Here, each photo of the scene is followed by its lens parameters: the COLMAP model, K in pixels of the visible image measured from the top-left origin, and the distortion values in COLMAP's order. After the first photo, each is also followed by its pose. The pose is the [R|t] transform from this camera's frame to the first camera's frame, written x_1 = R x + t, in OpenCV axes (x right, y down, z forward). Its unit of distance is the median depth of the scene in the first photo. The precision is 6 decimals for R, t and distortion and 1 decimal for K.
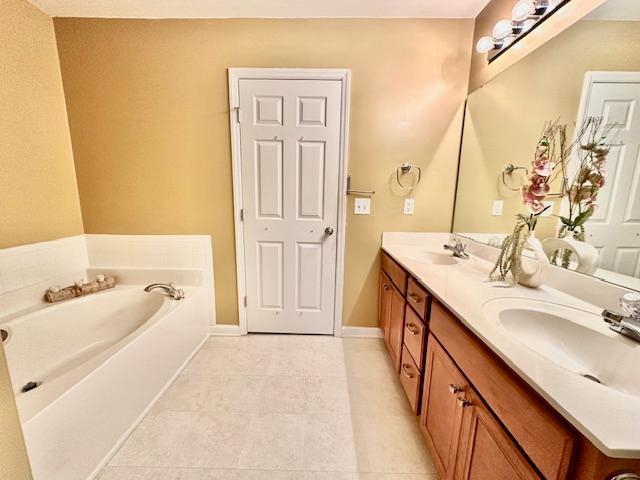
lens RADIAL K [[253.7, 0, 320.0], [0, 253.7, 240.6], [0, 0, 1]] dist [-0.004108, -0.001385]
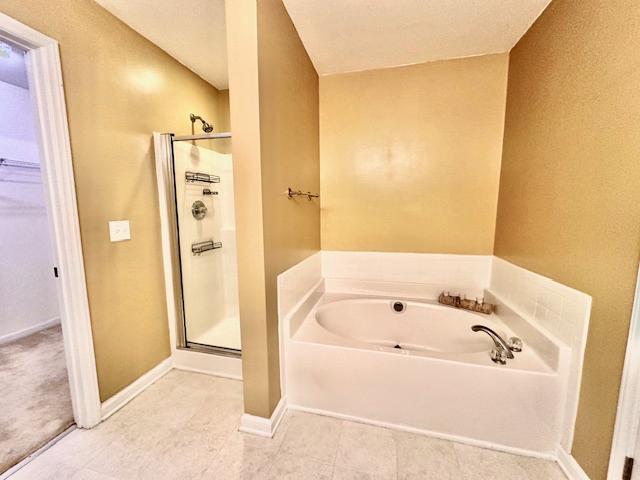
lens RADIAL K [[253.7, 0, 321.9], [0, 253.7, 237.4], [0, 0, 1]] dist [-0.004108, -0.001385]
pose [[-0.223528, 0.103583, -0.969178, 0.227272], [-0.175204, 0.973871, 0.144494, -0.134085], [0.958822, 0.202103, -0.199539, 0.575981]]
